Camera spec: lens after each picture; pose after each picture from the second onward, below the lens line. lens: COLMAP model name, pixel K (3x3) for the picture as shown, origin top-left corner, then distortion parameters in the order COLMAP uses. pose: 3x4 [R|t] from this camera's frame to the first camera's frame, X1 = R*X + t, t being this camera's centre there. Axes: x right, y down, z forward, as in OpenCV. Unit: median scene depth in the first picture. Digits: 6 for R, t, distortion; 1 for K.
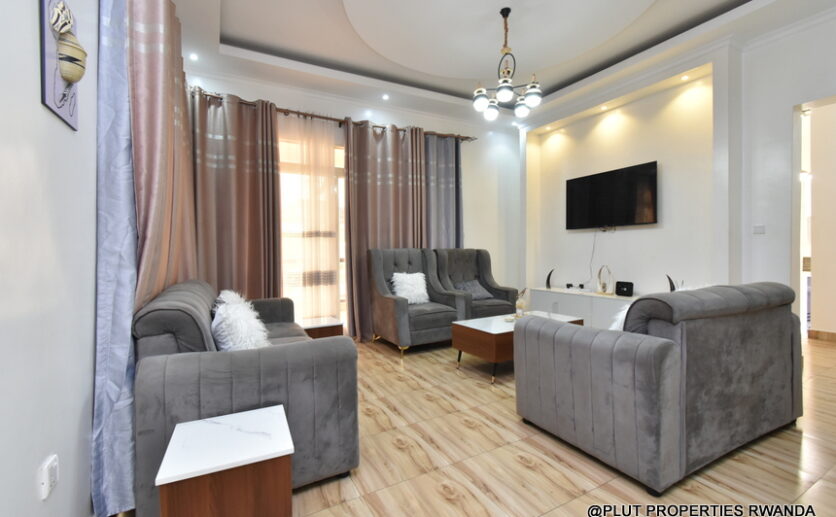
lens RADIAL K [[367.3, 0, 429.1], [0, 367.3, 257.2], [0, 0, 1]] dist [-0.000600, -0.000190]
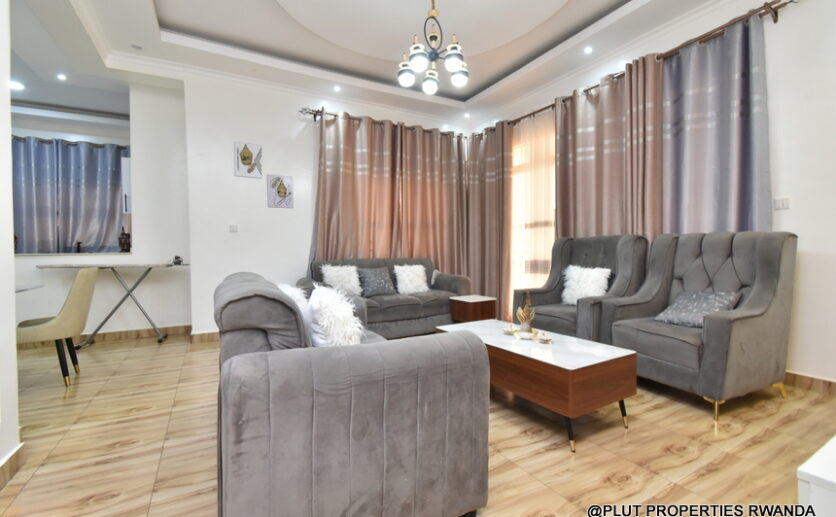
lens RADIAL K [[367.3, 0, 429.1], [0, 367.3, 257.2], [0, 0, 1]] dist [-0.000600, -0.000190]
pose [[0.002591, 0.038953, -0.999238, 0.759687], [0.000882, 0.999241, 0.038955, -0.011040], [0.999996, -0.000982, 0.002554, 0.693077]]
